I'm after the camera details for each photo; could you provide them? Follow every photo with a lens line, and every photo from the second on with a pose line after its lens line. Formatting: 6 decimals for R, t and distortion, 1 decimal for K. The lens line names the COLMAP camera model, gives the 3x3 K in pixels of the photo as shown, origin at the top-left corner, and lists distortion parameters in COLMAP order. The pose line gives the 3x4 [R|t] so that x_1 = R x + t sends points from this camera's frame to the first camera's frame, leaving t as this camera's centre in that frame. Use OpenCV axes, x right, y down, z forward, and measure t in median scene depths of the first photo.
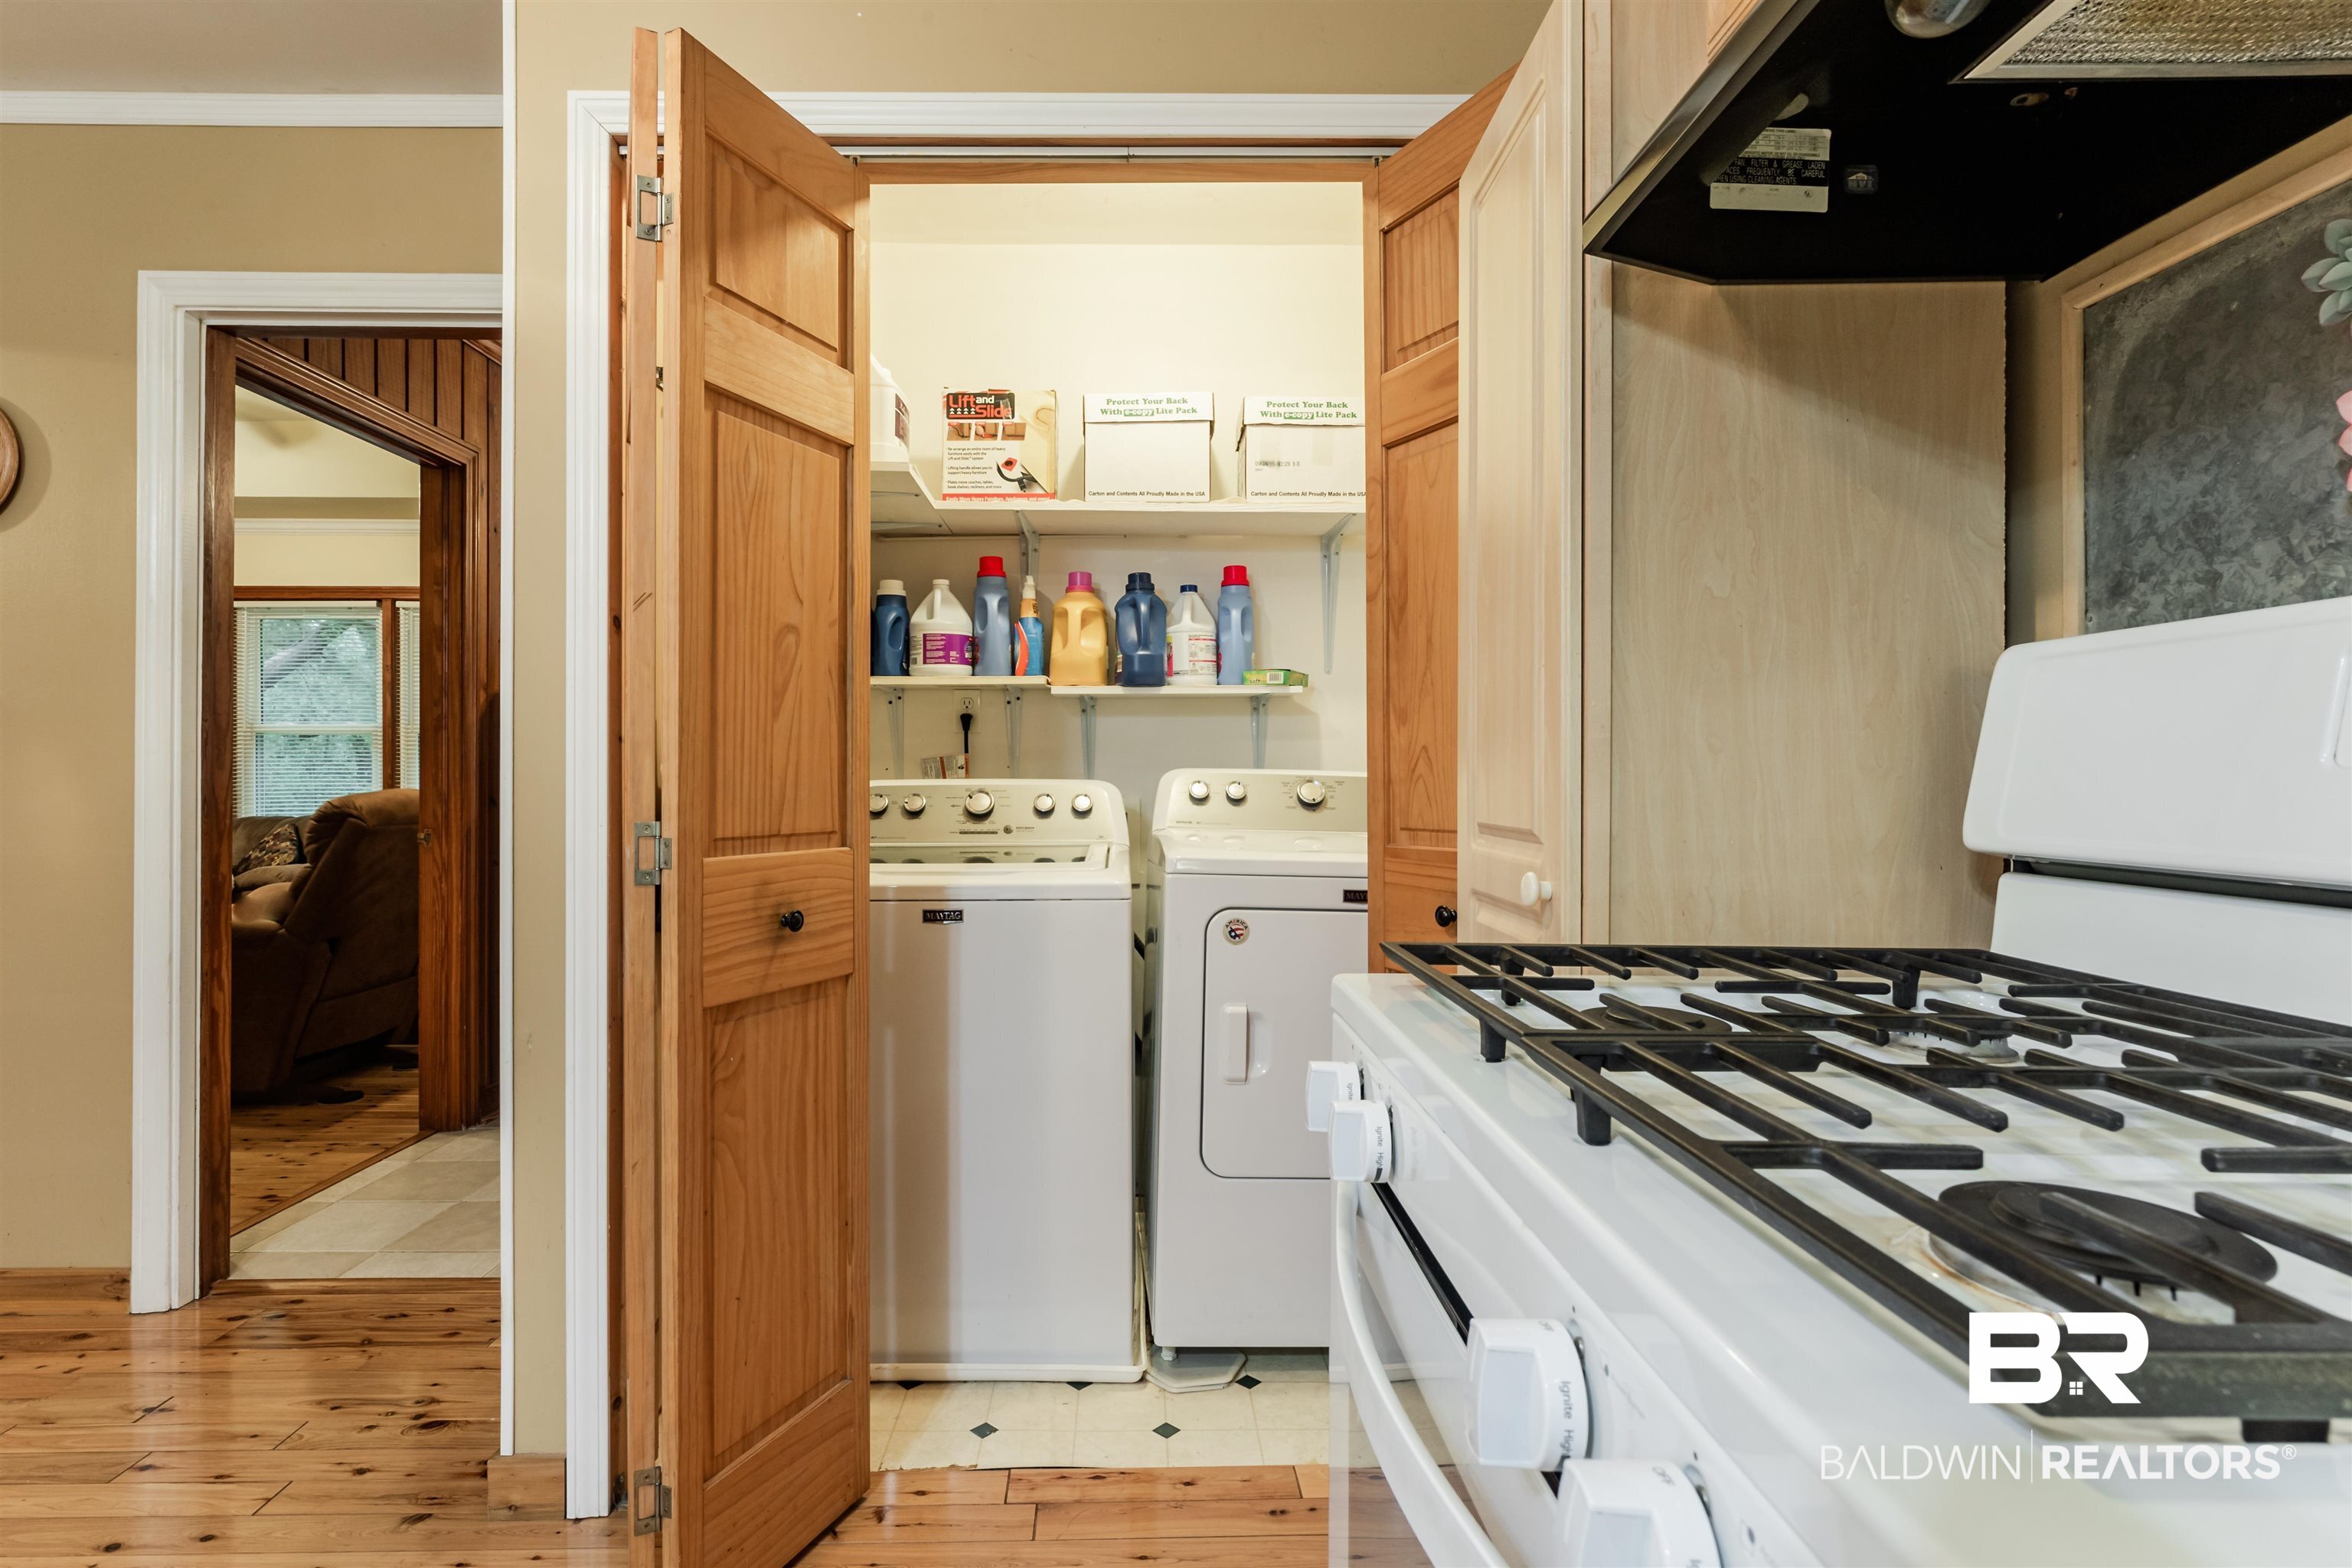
lens RADIAL K [[1135.0, 0, 1183.9], [0, 1135.0, 768.6], [0, 0, 1]] dist [-0.001338, -0.000129]
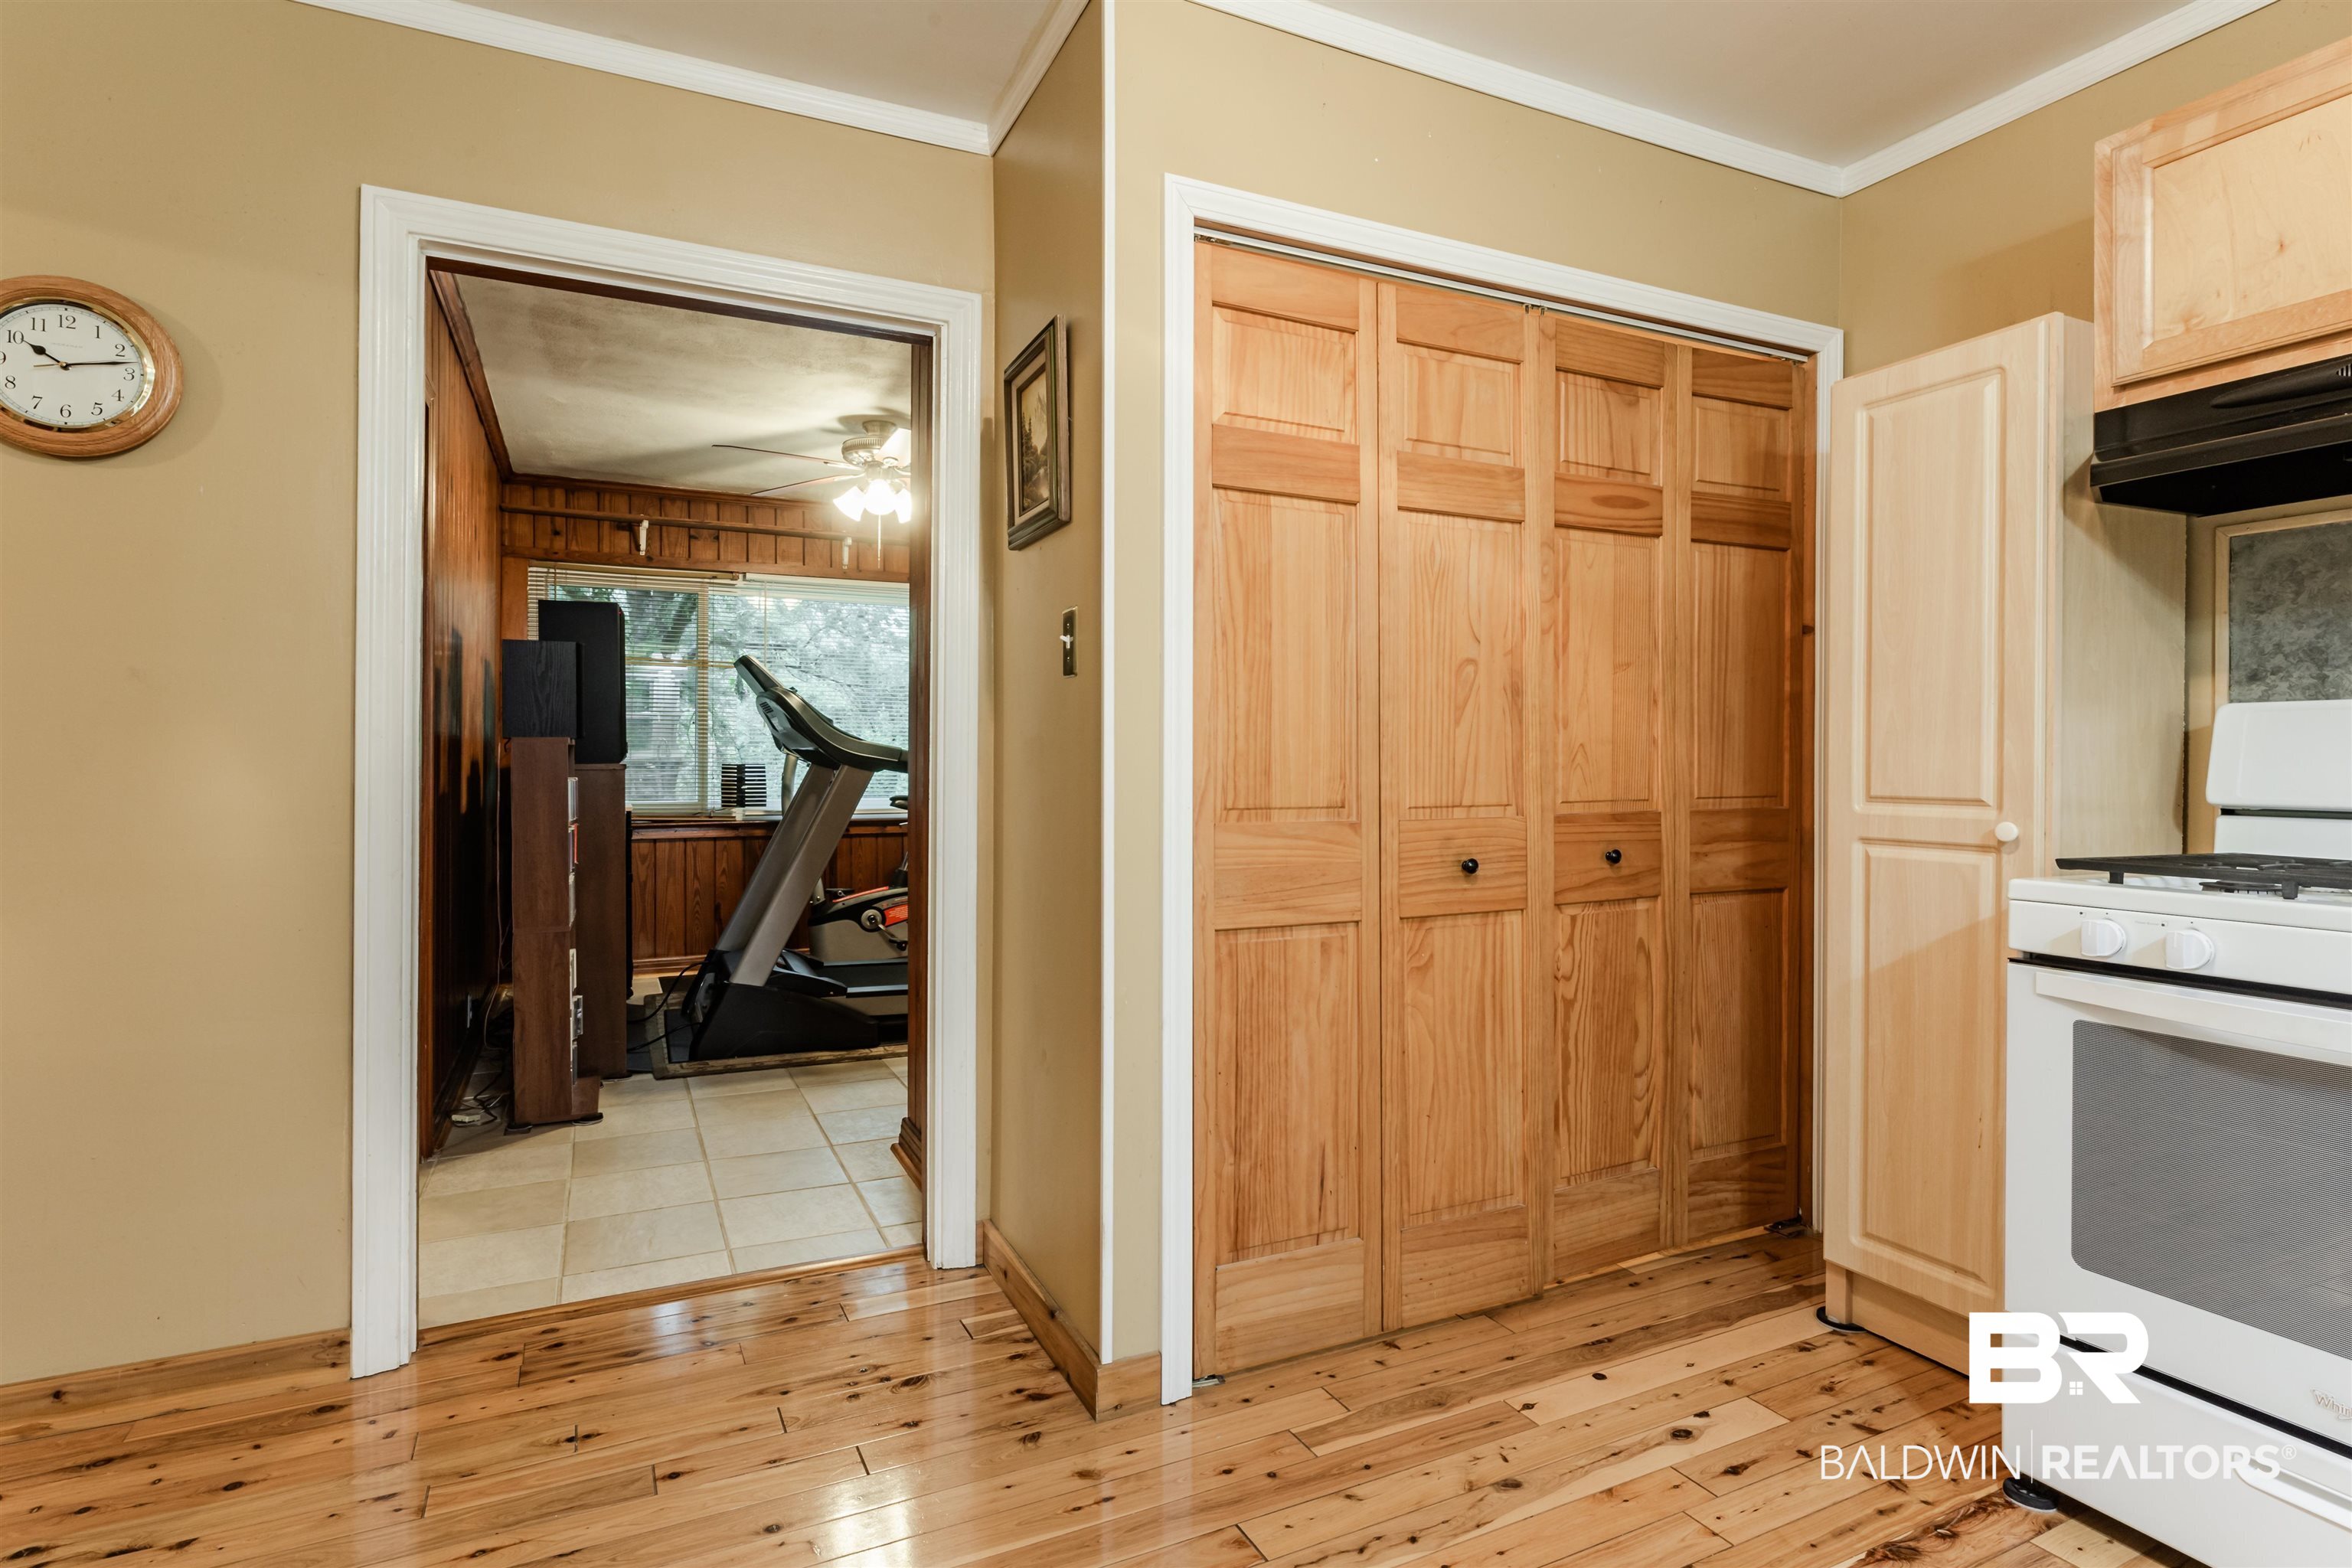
lens RADIAL K [[1081.0, 0, 1220.2], [0, 1081.0, 764.0], [0, 0, 1]] dist [-0.001230, -0.001423]
pose [[0.919028, 0.002195, 0.394186, -1.545876], [-0.004701, 0.999974, 0.005390, -0.001860], [-0.394164, -0.006807, 0.919015, -0.058755]]
